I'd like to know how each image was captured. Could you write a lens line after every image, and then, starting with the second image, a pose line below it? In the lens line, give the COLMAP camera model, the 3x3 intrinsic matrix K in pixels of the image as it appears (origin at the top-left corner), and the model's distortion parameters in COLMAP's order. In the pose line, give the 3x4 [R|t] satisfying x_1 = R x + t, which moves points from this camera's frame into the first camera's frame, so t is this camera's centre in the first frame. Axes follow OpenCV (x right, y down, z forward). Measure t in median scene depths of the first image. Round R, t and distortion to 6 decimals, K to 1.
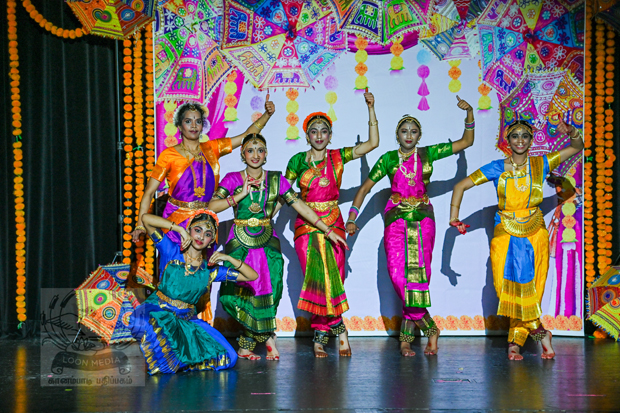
lens RADIAL K [[2580.1, 0, 309.8], [0, 2580.1, 206.8], [0, 0, 1]] dist [-3.763167, -0.467173]
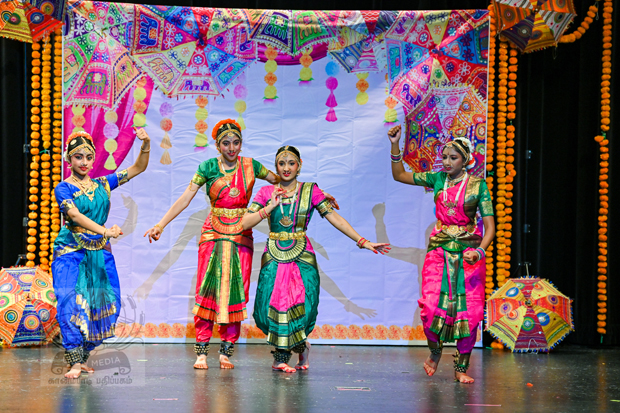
lens RADIAL K [[2705.6, 0, 307.5], [0, 2705.6, 205.8], [0, 0, 1]] dist [1.596219, -6.316636]
pose [[0.999180, 0.023009, 0.033318, 0.000086], [-0.022893, 0.999730, -0.003854, 0.000086], [-0.033398, 0.003088, 0.999437, -0.101868]]
